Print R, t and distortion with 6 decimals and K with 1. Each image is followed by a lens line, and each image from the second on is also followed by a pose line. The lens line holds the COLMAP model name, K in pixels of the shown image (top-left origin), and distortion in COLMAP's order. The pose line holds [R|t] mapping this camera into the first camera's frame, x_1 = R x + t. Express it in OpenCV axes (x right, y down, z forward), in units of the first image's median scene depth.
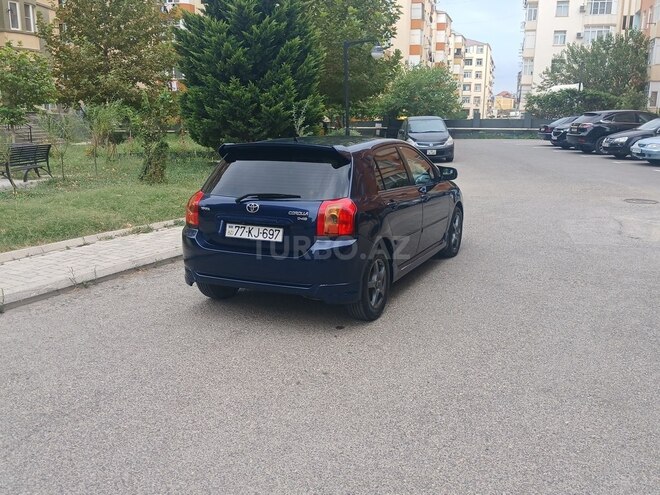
lens RADIAL K [[625.7, 0, 316.4], [0, 625.7, 246.7], [0, 0, 1]] dist [0.111710, -0.291797]
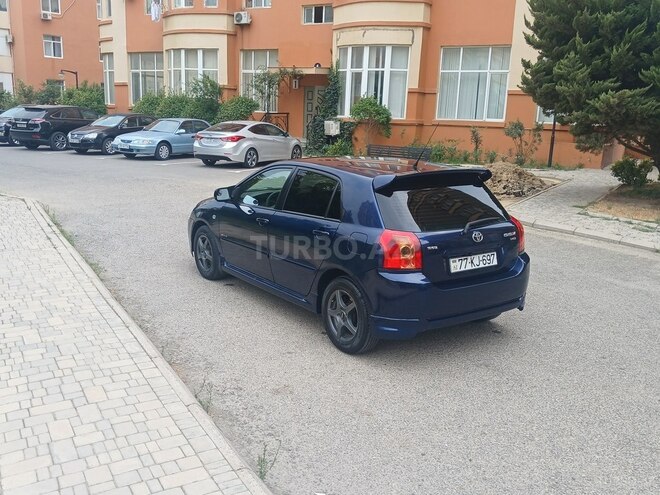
lens RADIAL K [[624.0, 0, 330.0], [0, 624.0, 247.5], [0, 0, 1]] dist [0.103506, -0.289056]
pose [[0.474992, -0.172085, 0.863000, -0.331313], [0.153466, 0.981864, 0.111319, -0.059537], [-0.866505, 0.079566, 0.492786, 0.223074]]
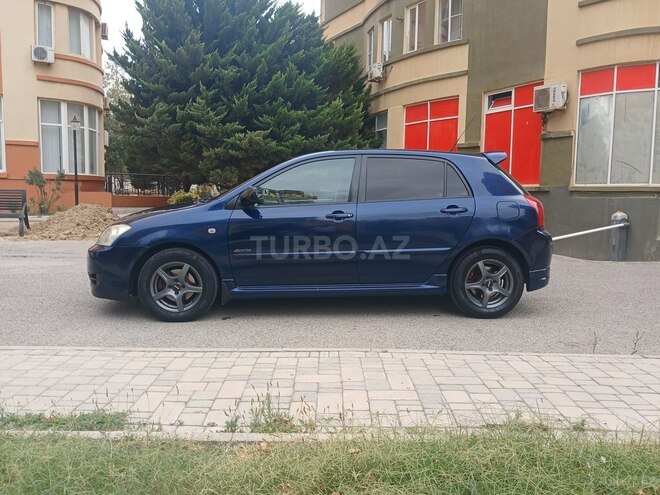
lens RADIAL K [[556.8, 0, 320.9], [0, 556.8, 247.2], [0, 0, 1]] dist [0.062488, -0.118498]
pose [[-0.498549, -0.086642, 0.862521, -0.274965], [0.174204, 0.964681, 0.197597, -0.084205], [-0.849177, 0.248766, -0.465847, 0.588518]]
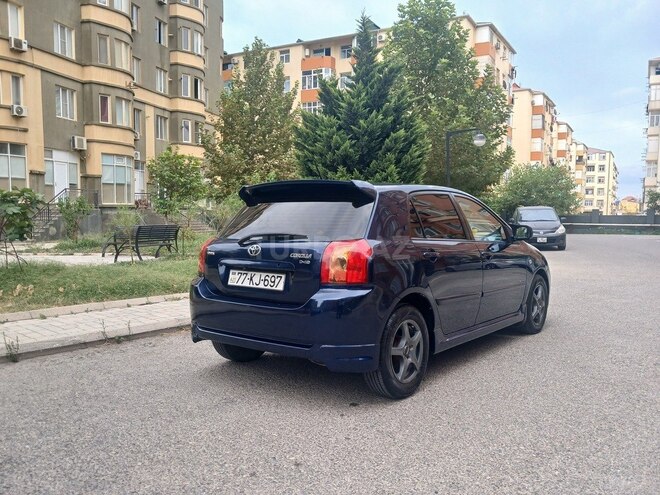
lens RADIAL K [[556.8, 0, 320.9], [0, 556.8, 247.2], [0, 0, 1]] dist [0.062488, -0.118498]
pose [[0.975635, 0.016069, -0.218812, 0.047279], [-0.049536, 0.987695, -0.148337, 0.012885], [0.213736, 0.155562, 0.964426, 0.089830]]
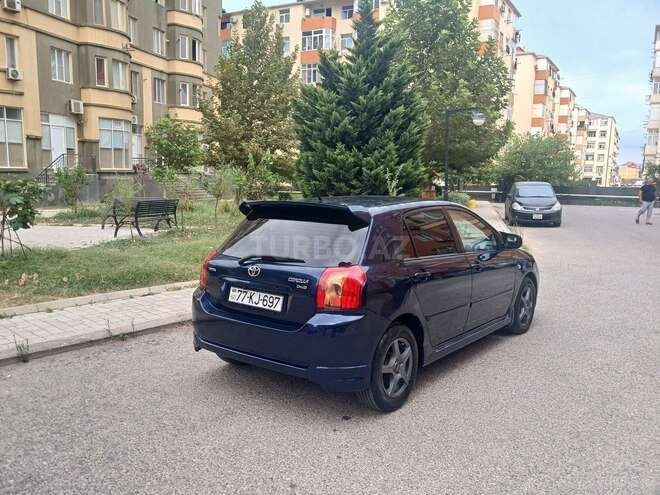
lens RADIAL K [[556.8, 0, 320.9], [0, 556.8, 247.2], [0, 0, 1]] dist [0.062488, -0.118498]
pose [[0.976067, 0.043739, -0.213026, 0.049684], [-0.061900, 0.994924, -0.079340, -0.012171], [0.208475, 0.090627, 0.973820, 0.075242]]
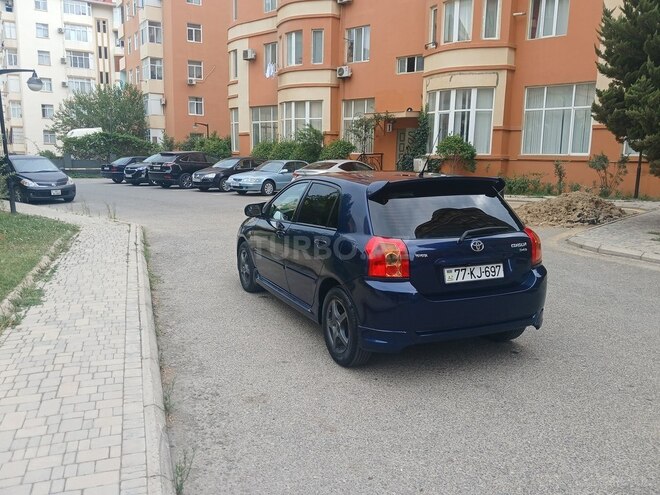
lens RADIAL K [[556.5, 0, 323.9], [0, 556.5, 248.9], [0, 0, 1]] dist [0.010331, -0.018934]
pose [[0.642968, -0.120959, 0.756281, -0.267974], [0.152956, 0.987838, 0.027955, -0.035881], [-0.750464, 0.097703, 0.653649, 0.198350]]
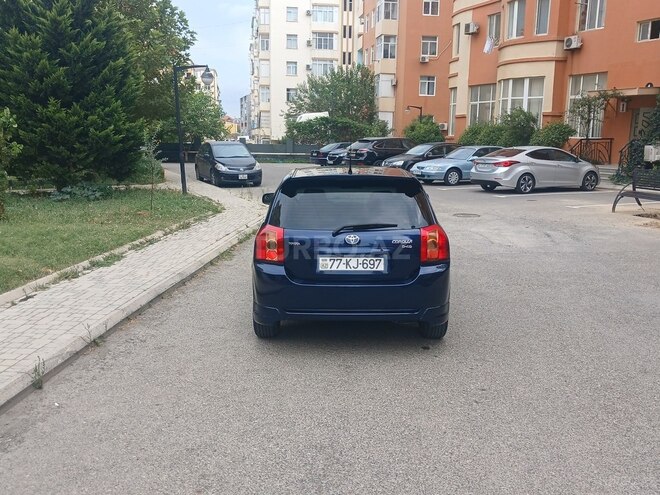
lens RADIAL K [[624.0, 0, 330.0], [0, 624.0, 247.5], [0, 0, 1]] dist [0.103506, -0.289056]
pose [[0.900332, -0.068152, 0.429835, -0.175389], [0.082544, 0.996476, -0.014900, -0.011615], [-0.427305, 0.048895, 0.902785, 0.035727]]
